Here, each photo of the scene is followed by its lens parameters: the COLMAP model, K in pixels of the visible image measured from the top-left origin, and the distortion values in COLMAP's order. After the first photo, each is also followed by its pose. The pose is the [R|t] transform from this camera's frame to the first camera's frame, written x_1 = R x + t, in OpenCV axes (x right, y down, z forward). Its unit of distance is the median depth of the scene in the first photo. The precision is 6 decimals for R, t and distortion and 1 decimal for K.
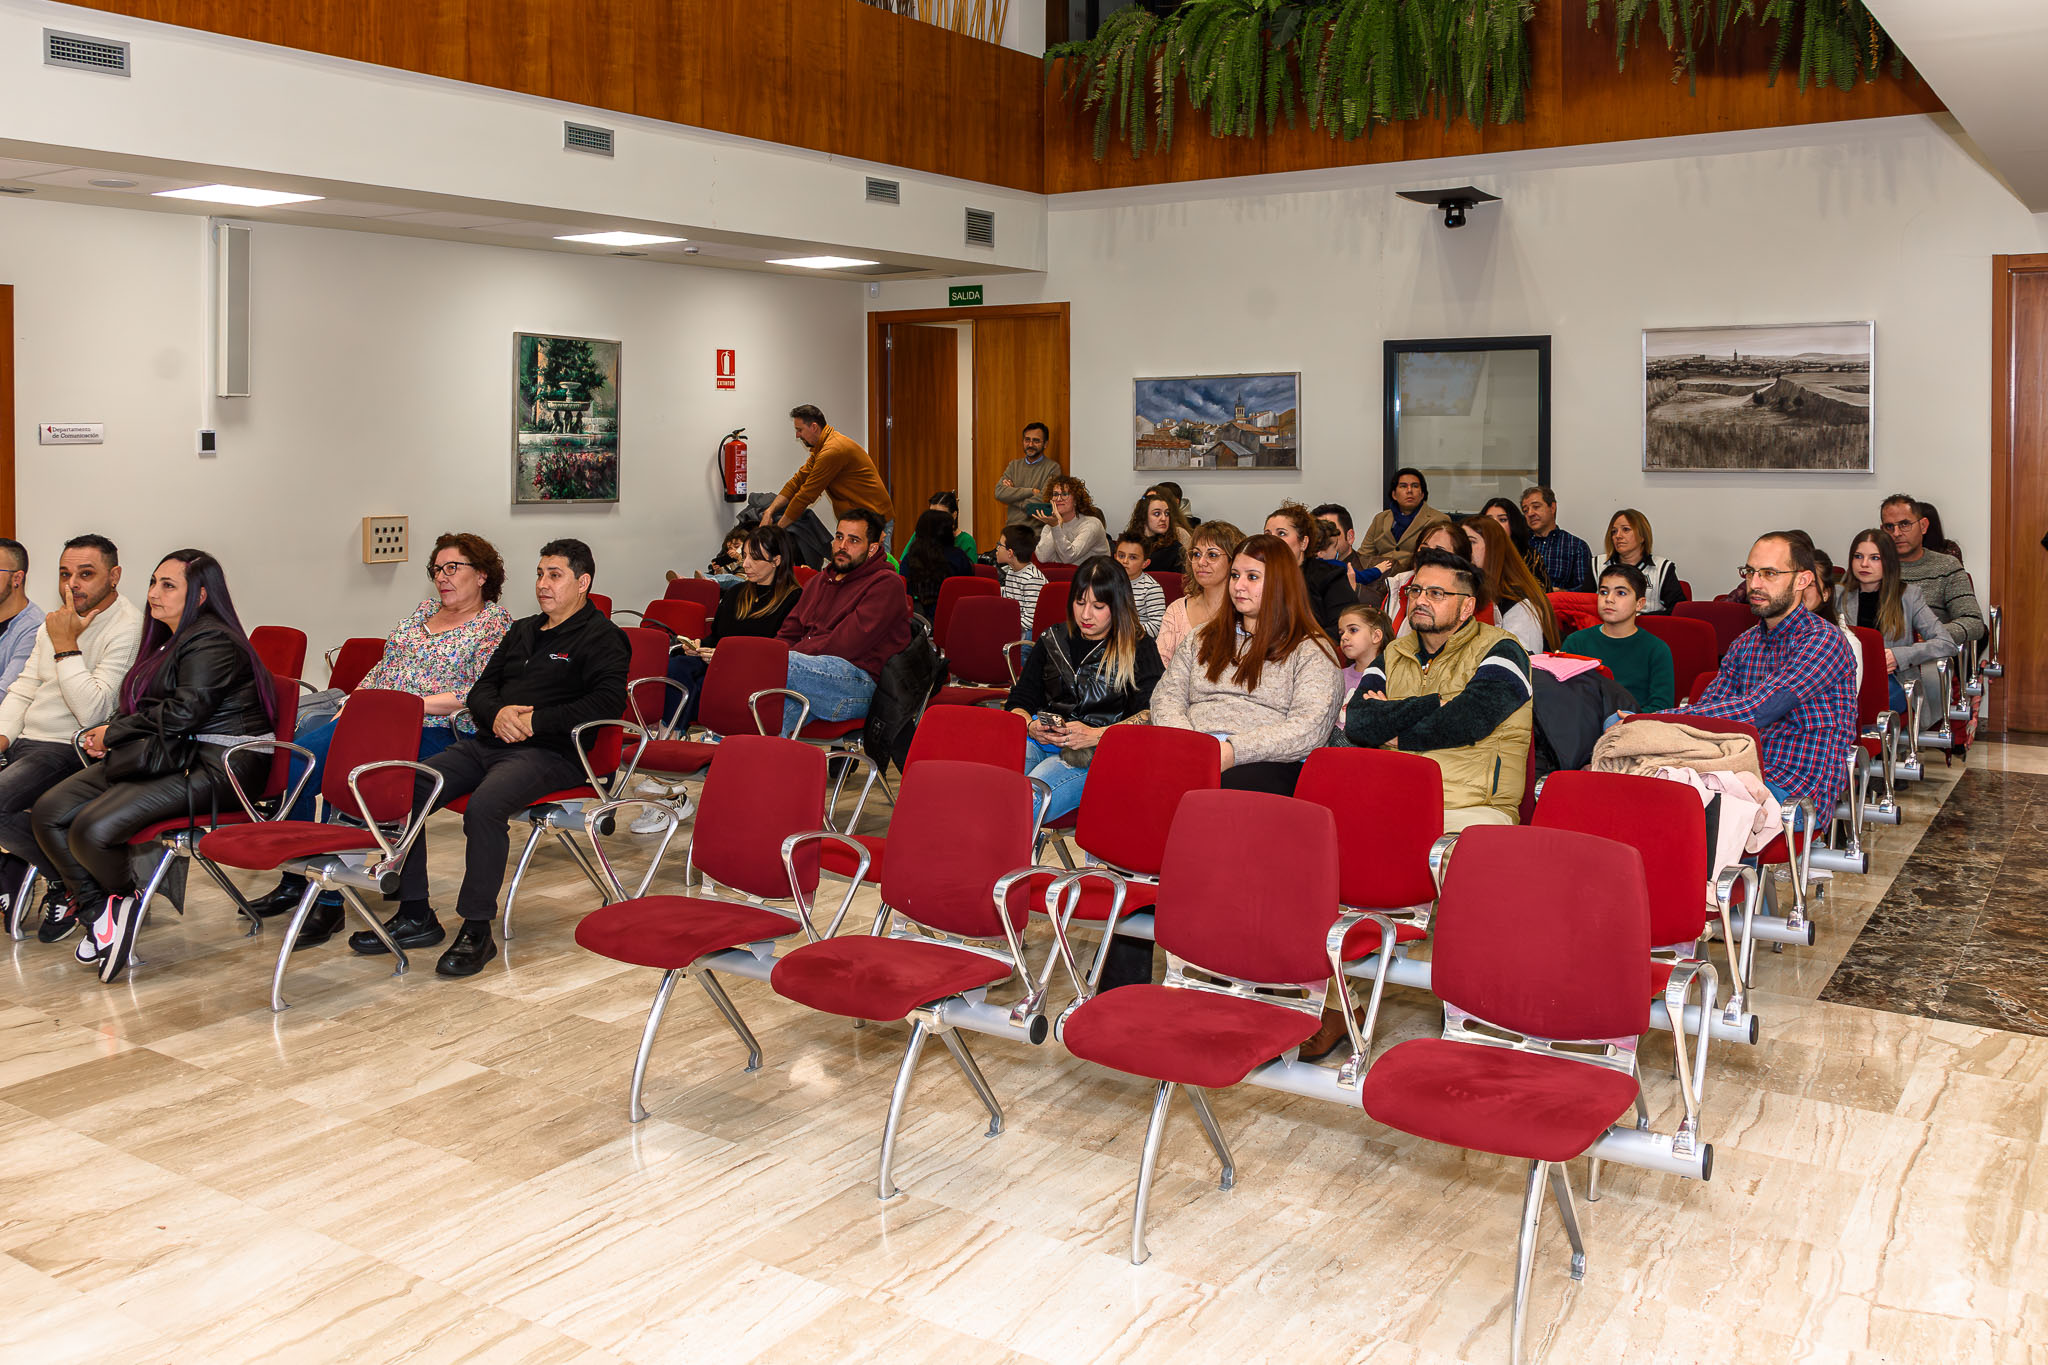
lens RADIAL K [[1764.4, 0, 1024.0], [0, 1764.4, 682.5], [0, 0, 1]] dist [-0.012052, -0.001572]
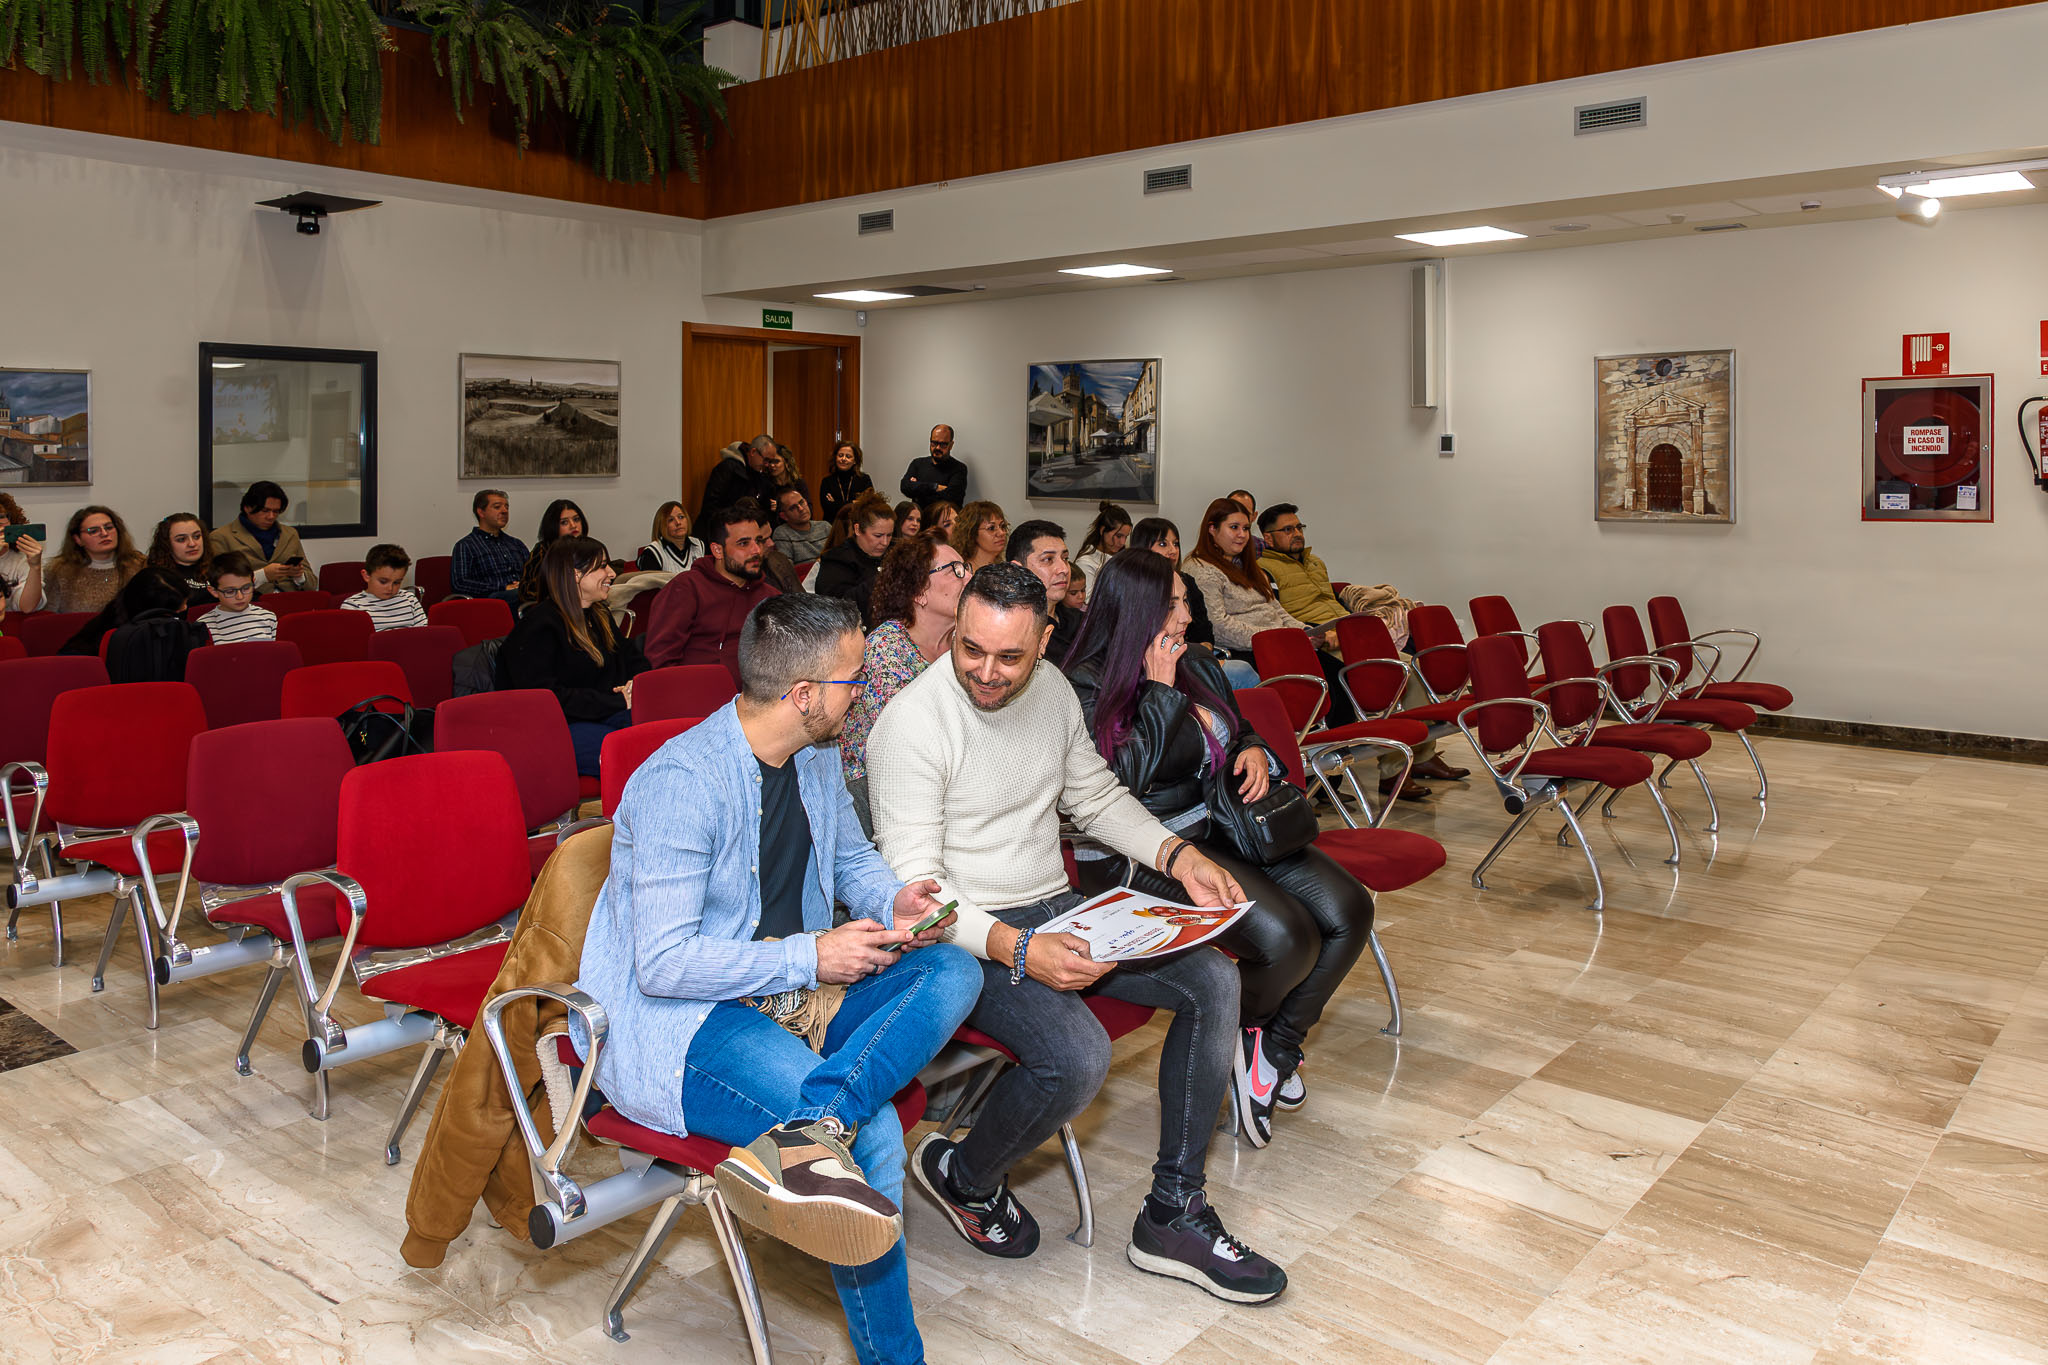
lens RADIAL K [[1501.1, 0, 1024.0], [0, 1501.1, 682.5], [0, 0, 1]] dist [-0.003357, -0.002256]
pose [[0.122840, -0.144562, 0.981841, -0.567442], [0.137674, 0.982250, 0.127397, -0.063008], [-0.982831, 0.119525, 0.140562, 0.514696]]
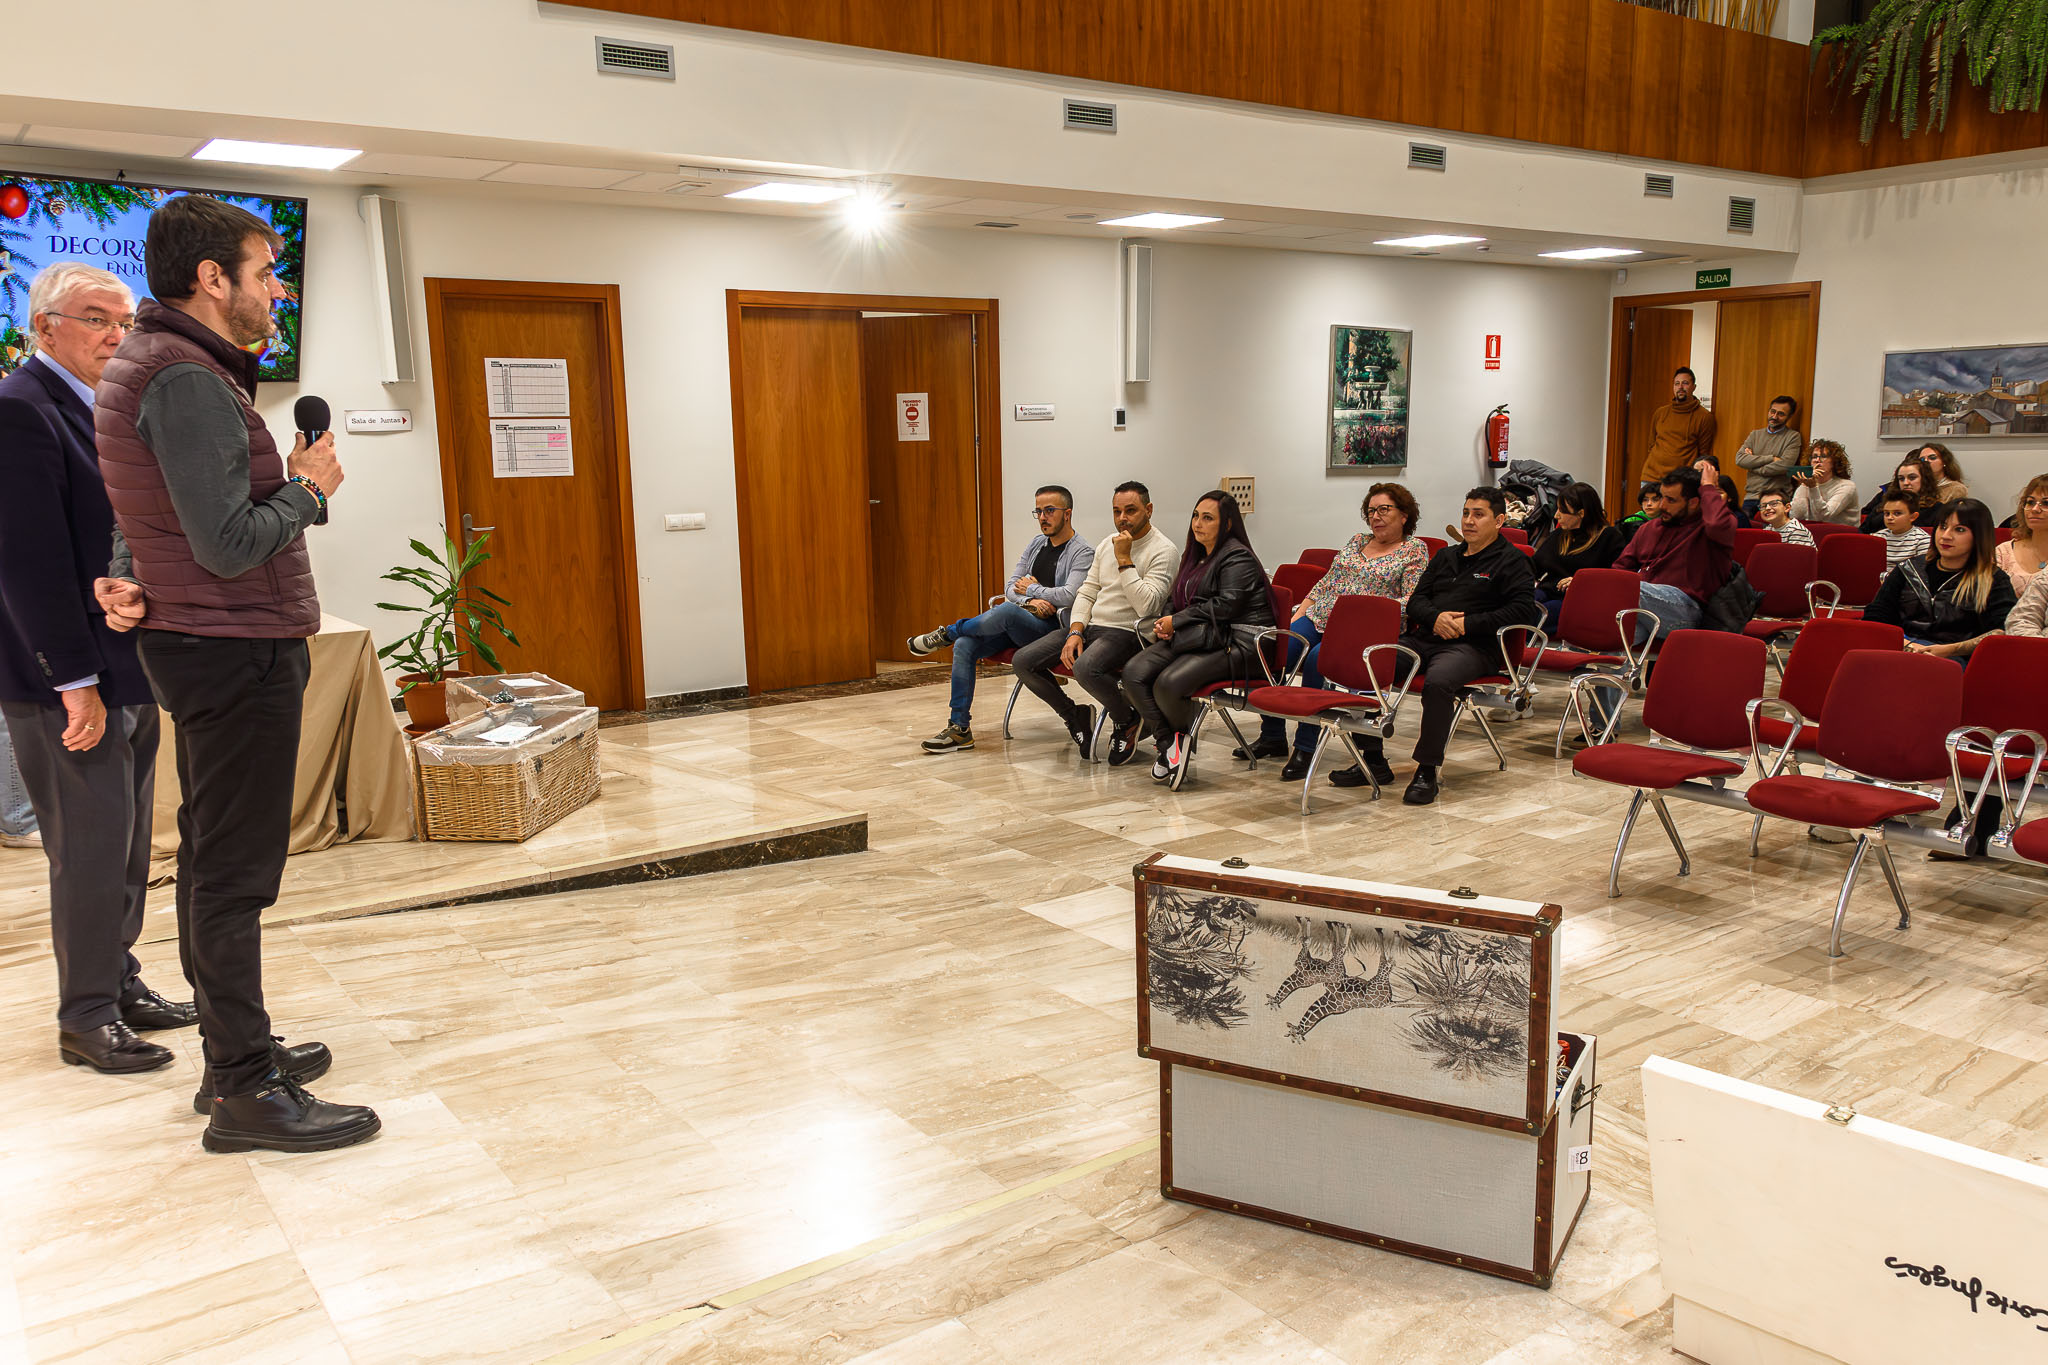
lens RADIAL K [[1544.7, 0, 1078.3], [0, 1544.7, 829.0], [0, 0, 1]] dist [0.000887, -0.000790]
pose [[0.940192, 0.077812, -0.331638, -0.077678], [-0.037036, 0.991140, 0.127553, 0.018896], [0.338625, -0.107642, 0.934744, -0.106256]]
